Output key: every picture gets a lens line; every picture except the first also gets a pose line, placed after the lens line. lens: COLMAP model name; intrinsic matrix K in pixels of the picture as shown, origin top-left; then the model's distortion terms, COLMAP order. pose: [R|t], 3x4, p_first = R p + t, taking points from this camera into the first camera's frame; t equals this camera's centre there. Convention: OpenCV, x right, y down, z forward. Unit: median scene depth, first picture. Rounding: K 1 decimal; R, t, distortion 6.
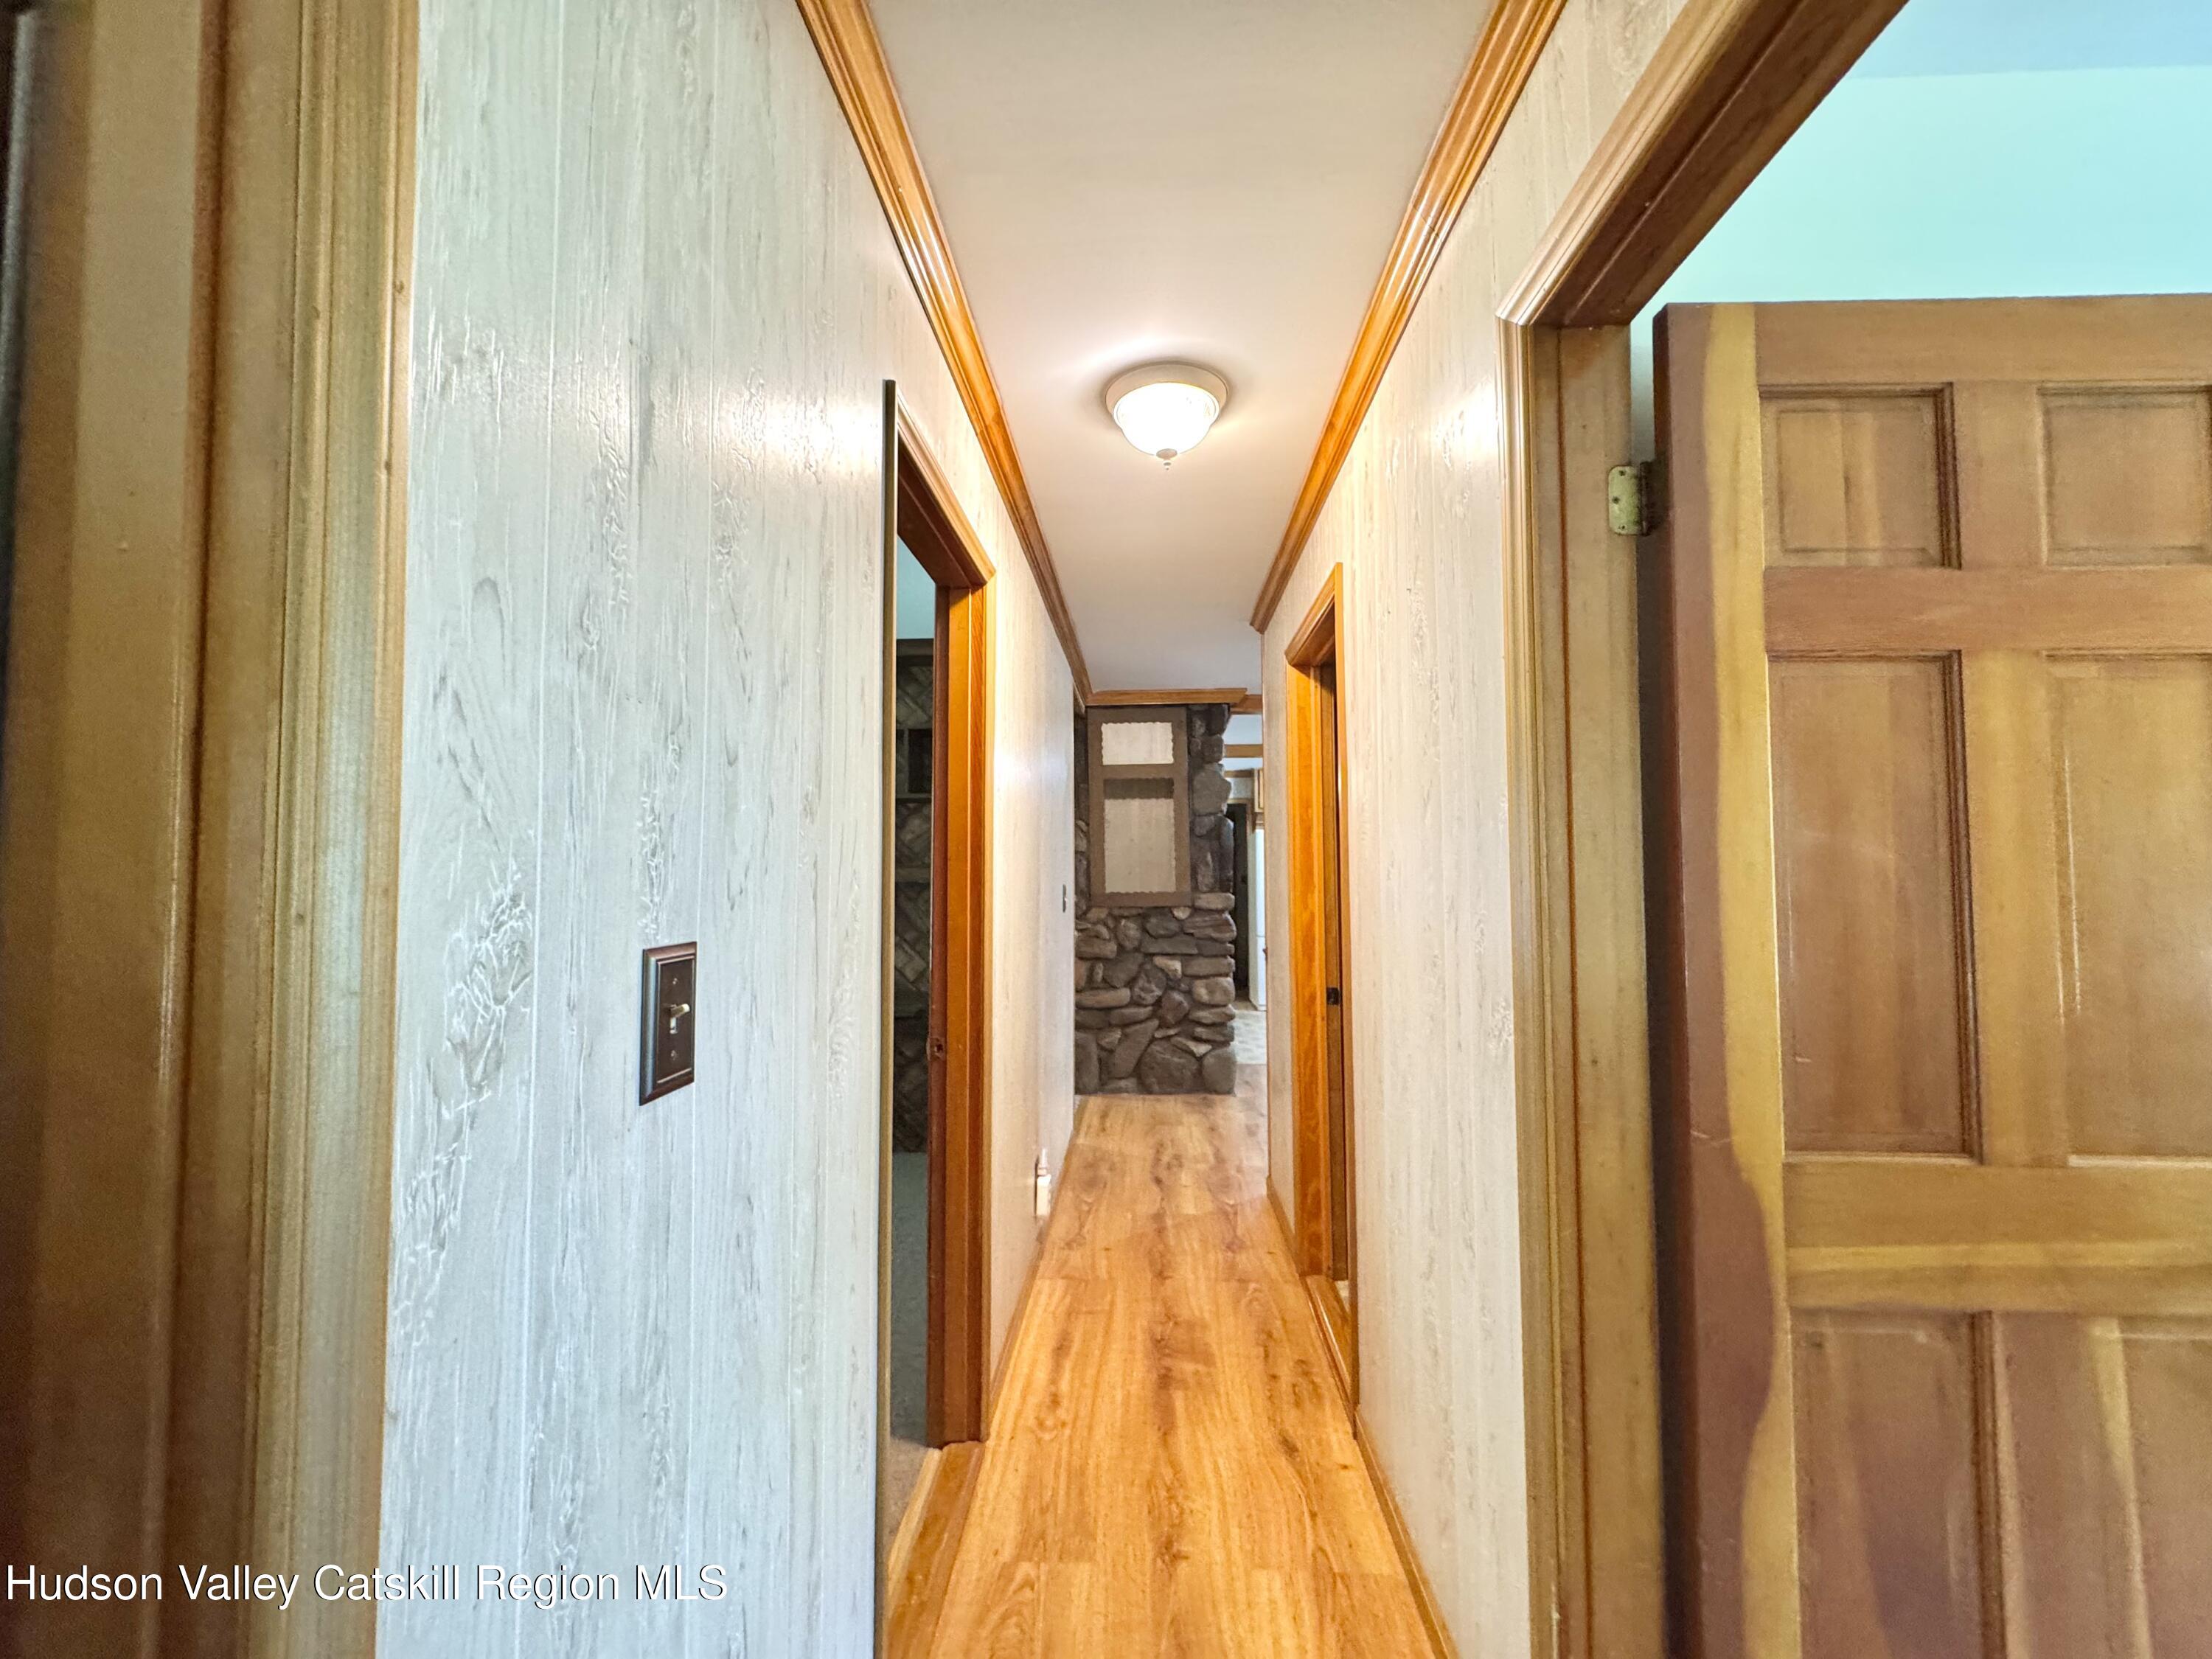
lens RADIAL K [[883.4, 0, 1111.1], [0, 883.4, 833.2], [0, 0, 1]] dist [-0.003016, 0.000762]
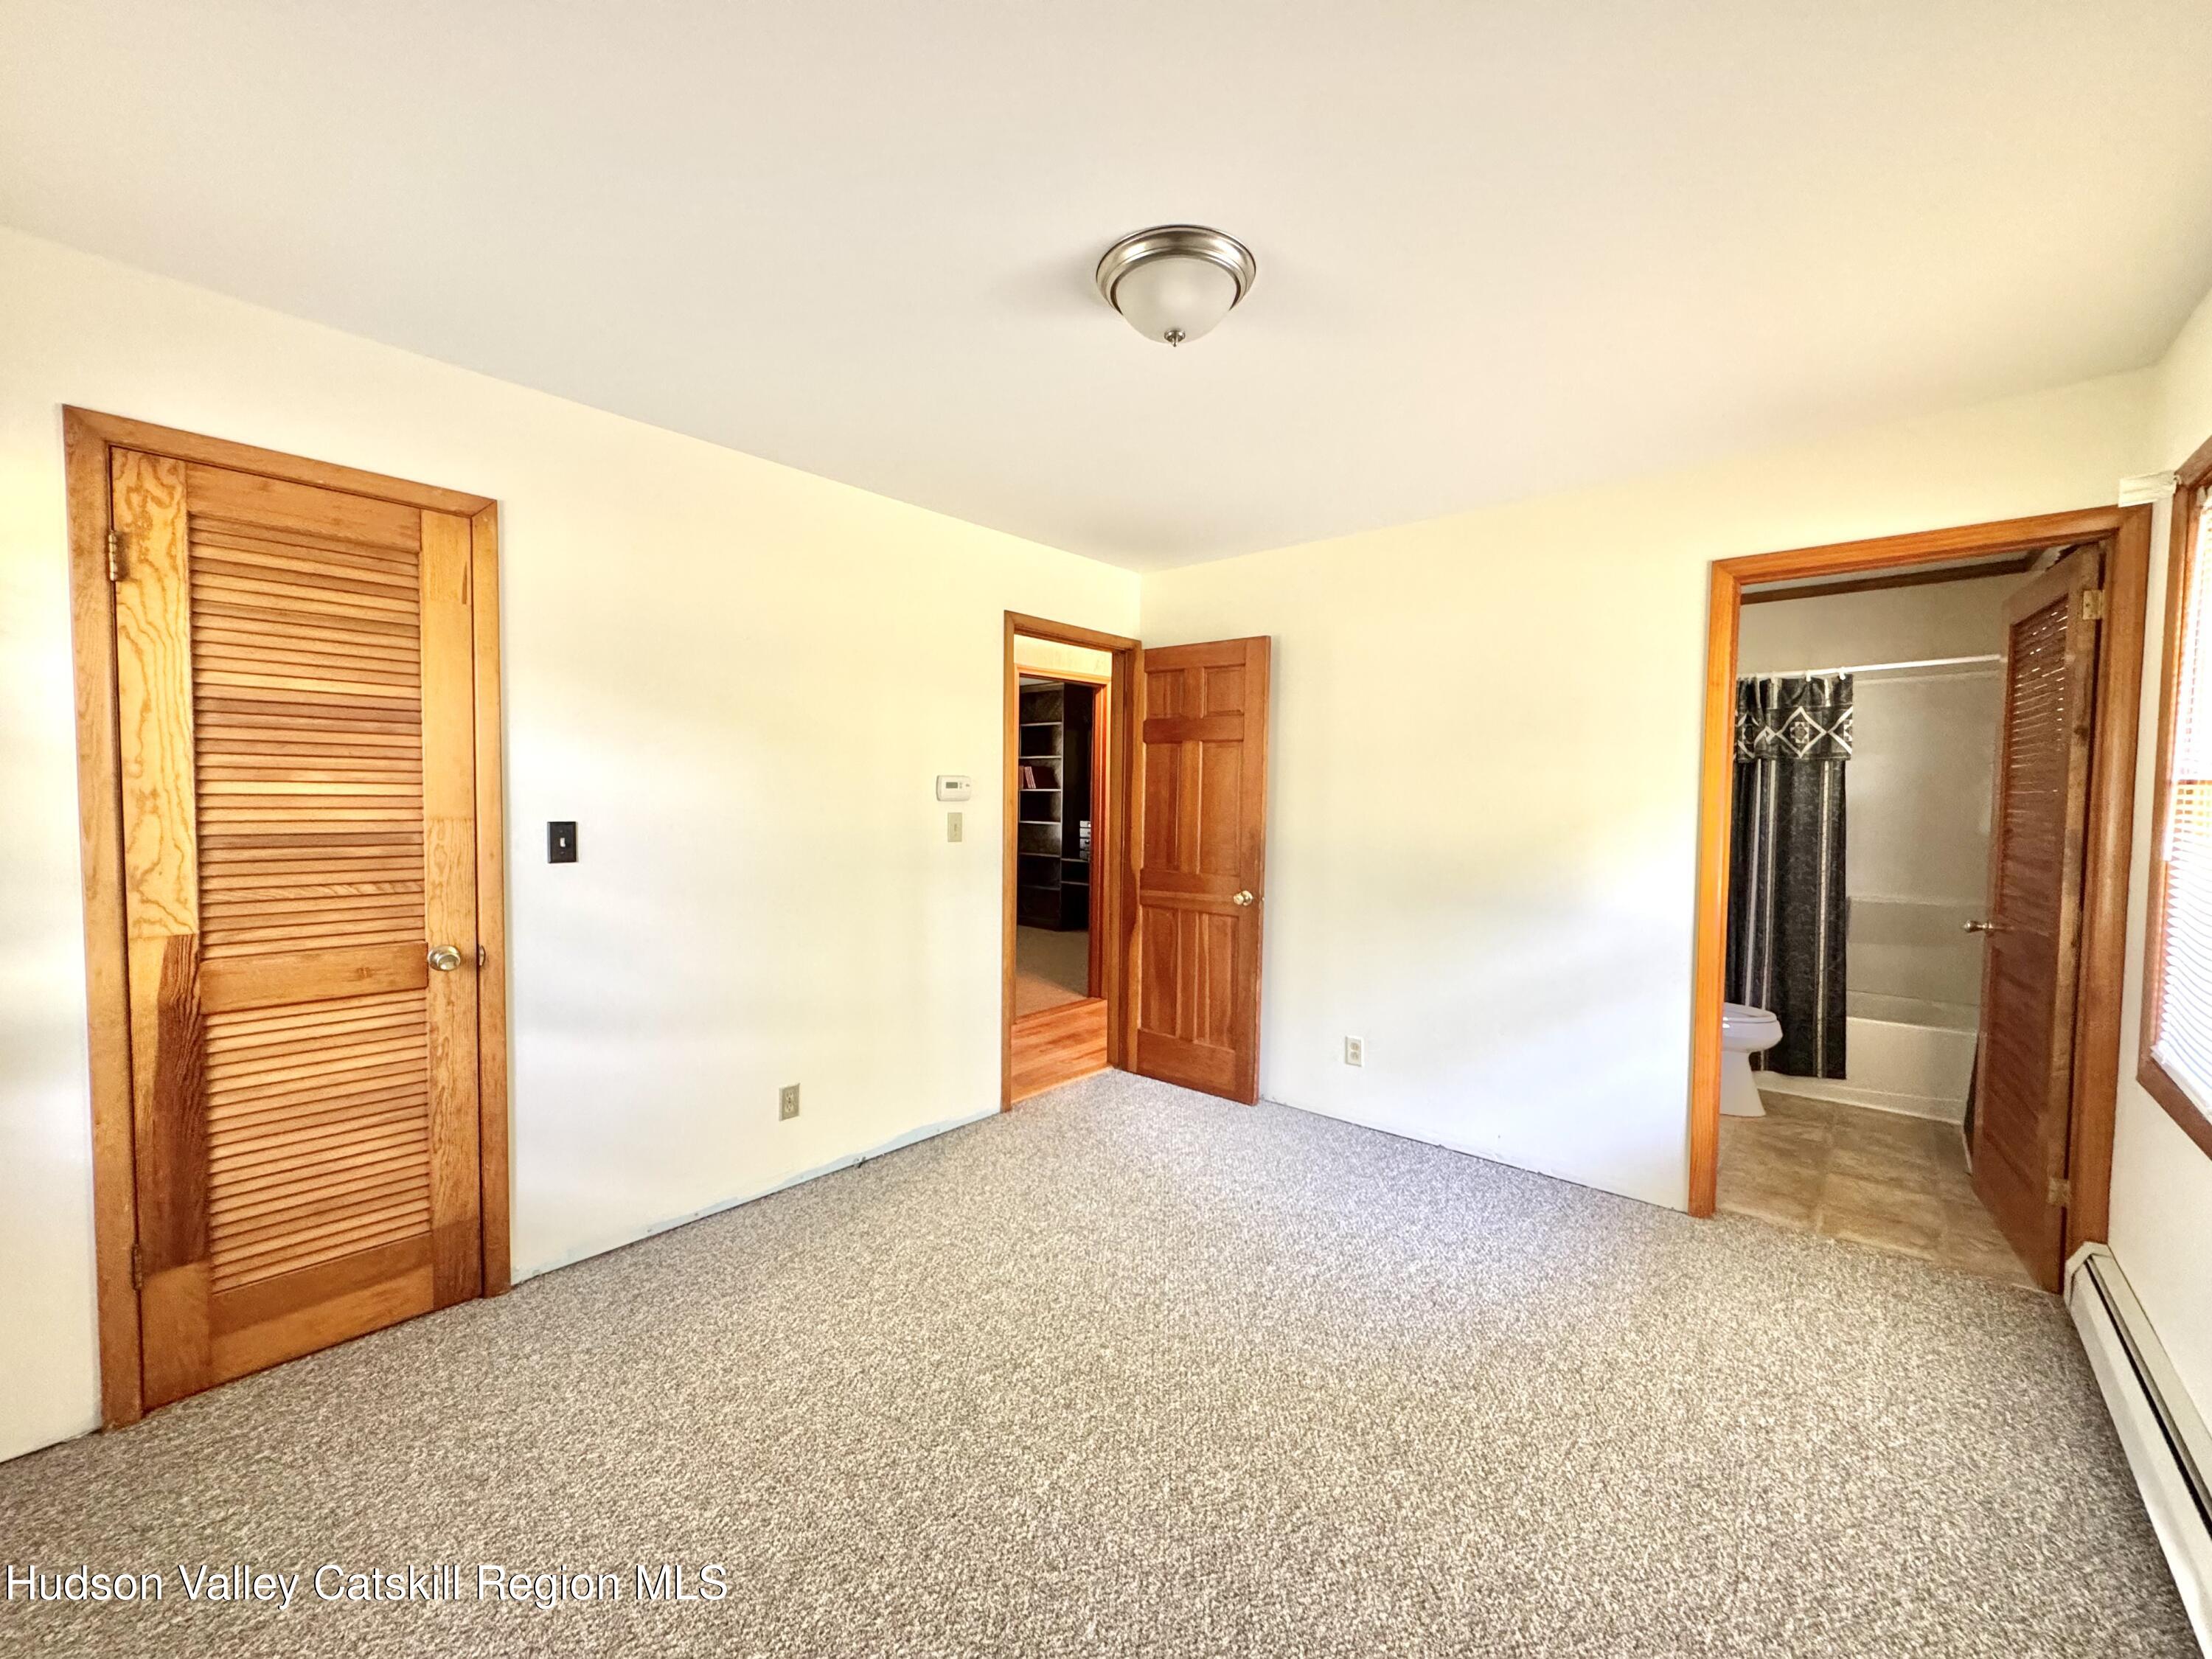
lens RADIAL K [[883.4, 0, 1101.4], [0, 883.4, 830.5], [0, 0, 1]] dist [-0.003016, 0.000762]
pose [[0.776430, 0.038801, -0.629008, 3.101077], [0.017651, 0.996372, 0.083250, -0.142996], [0.629956, -0.075740, 0.772928, -2.194376]]
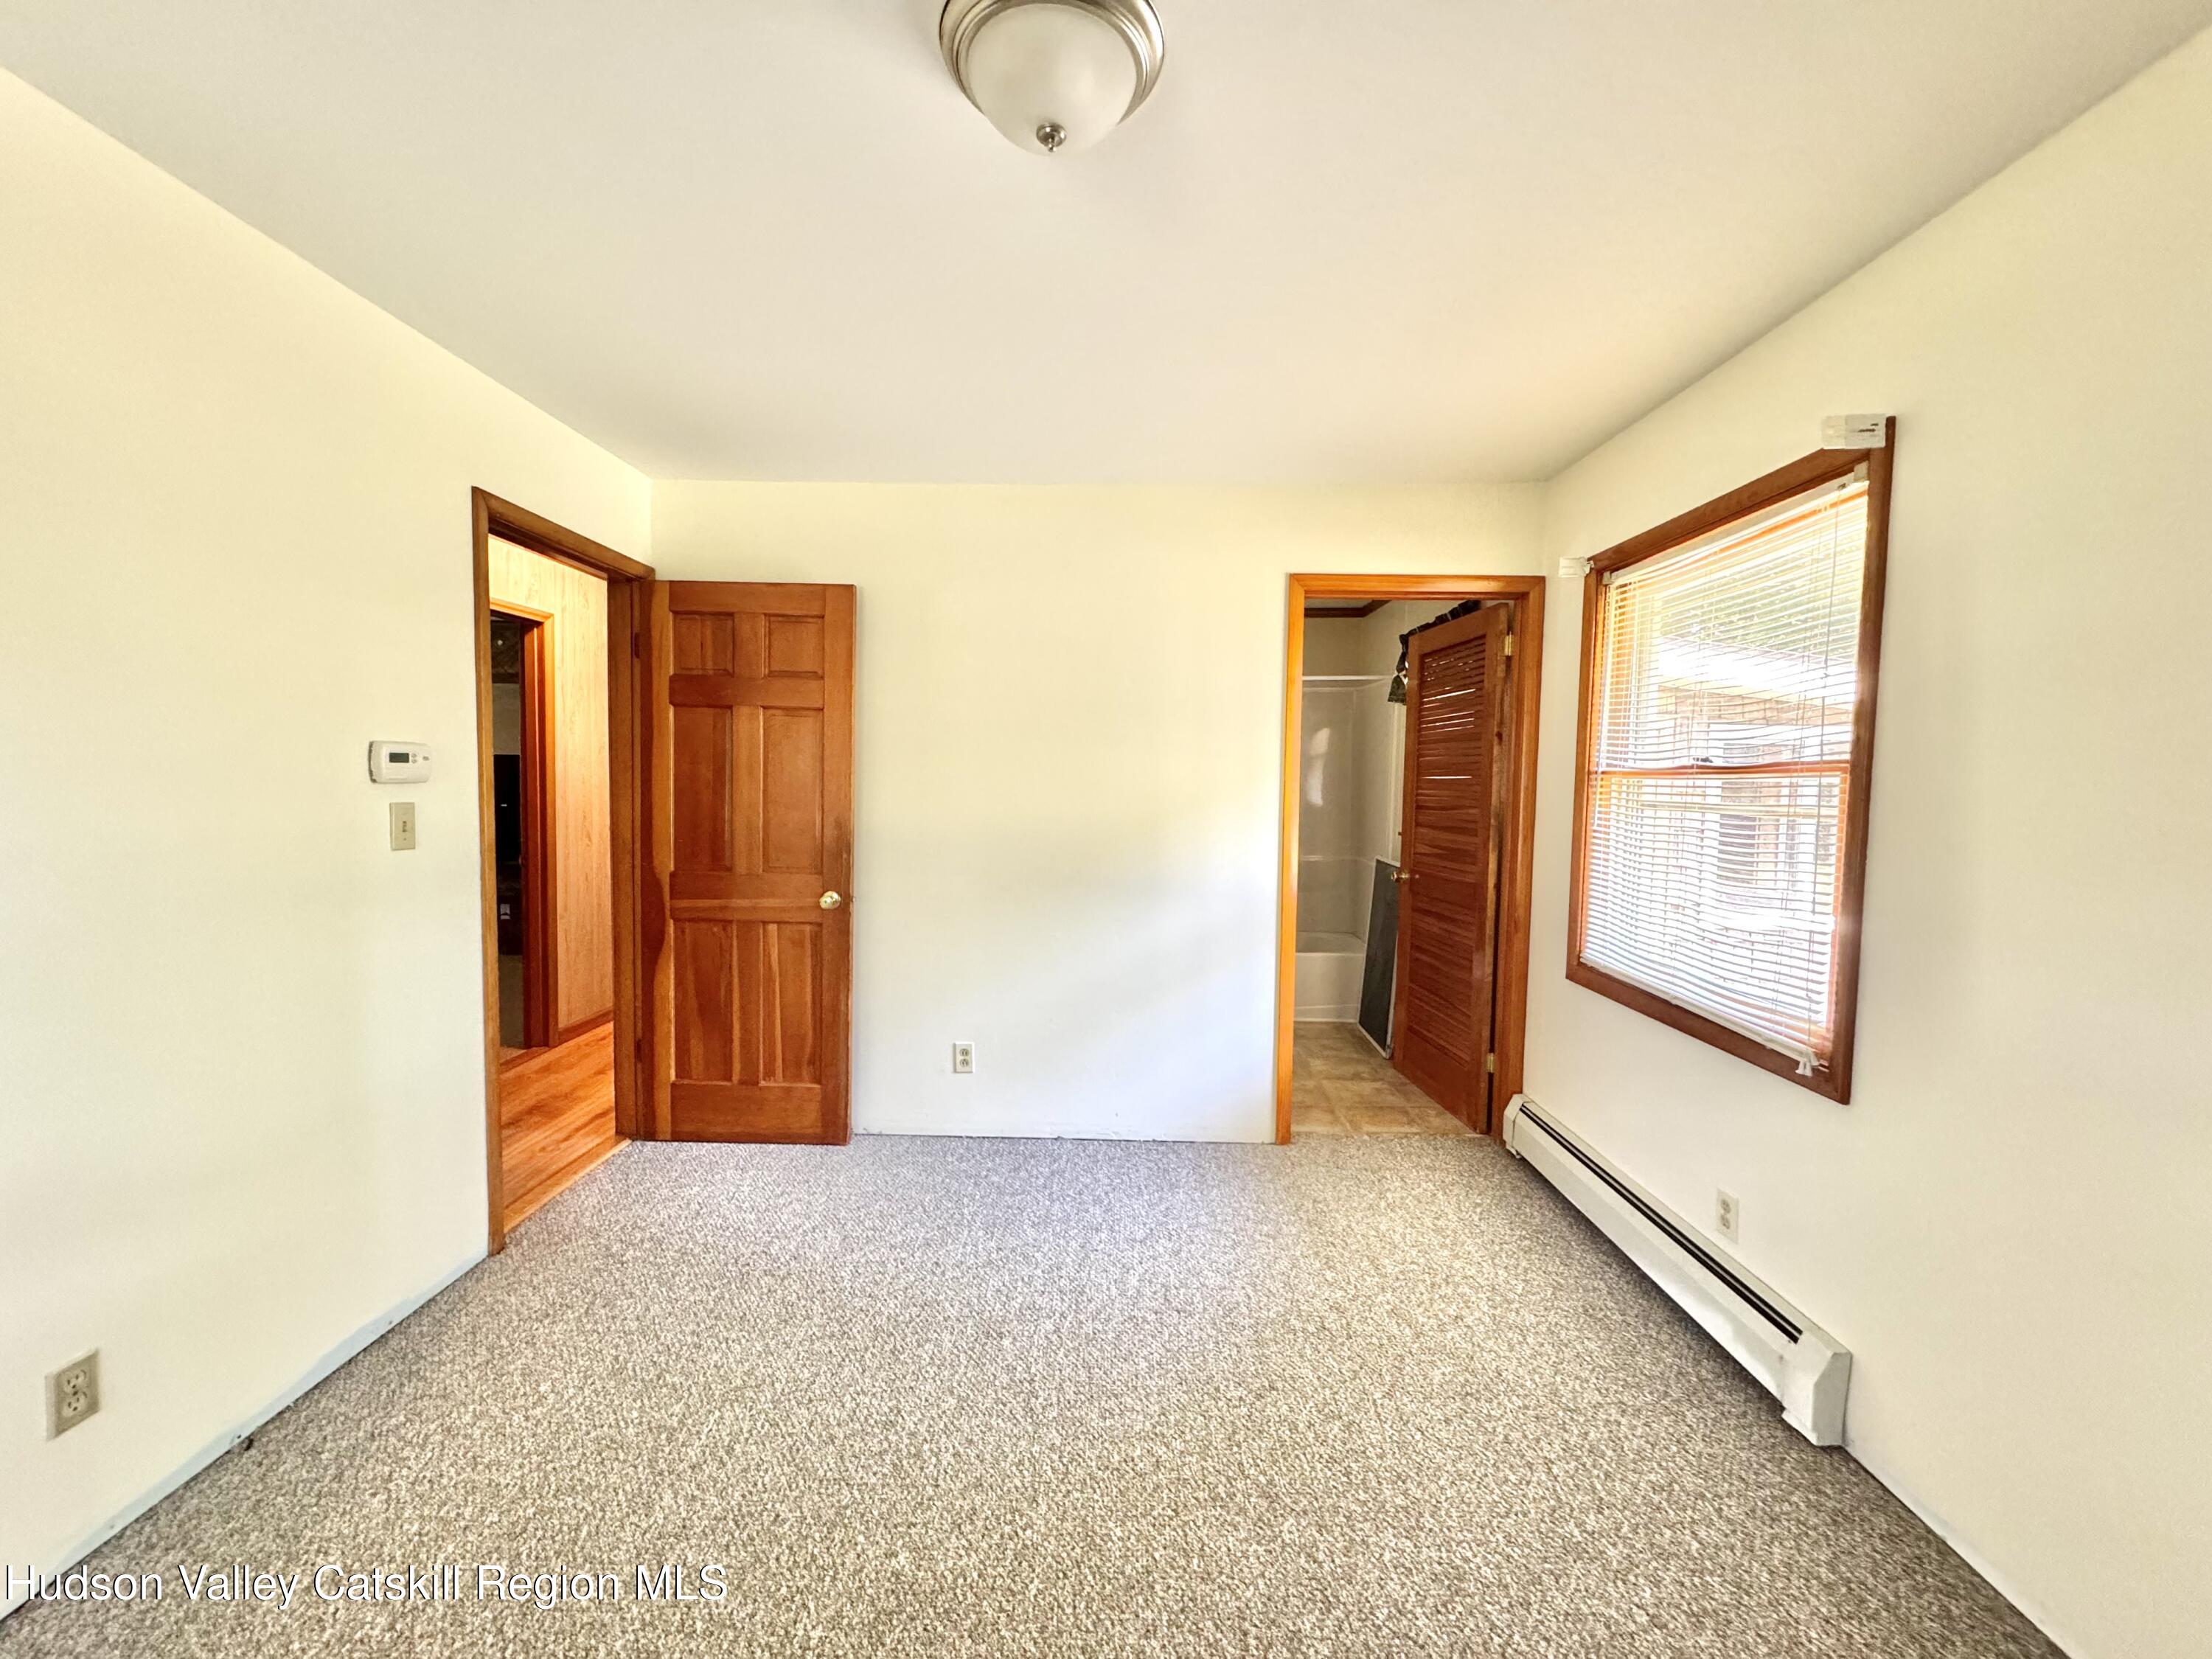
lens RADIAL K [[883.4, 0, 1103.6], [0, 883.4, 832.1], [0, 0, 1]] dist [-0.003016, 0.000762]
pose [[0.999623, 0.019458, 0.019346, 2.159555], [-0.021444, 0.993875, 0.108407, -0.130906], [-0.017119, -0.108782, 0.993918, -2.022730]]
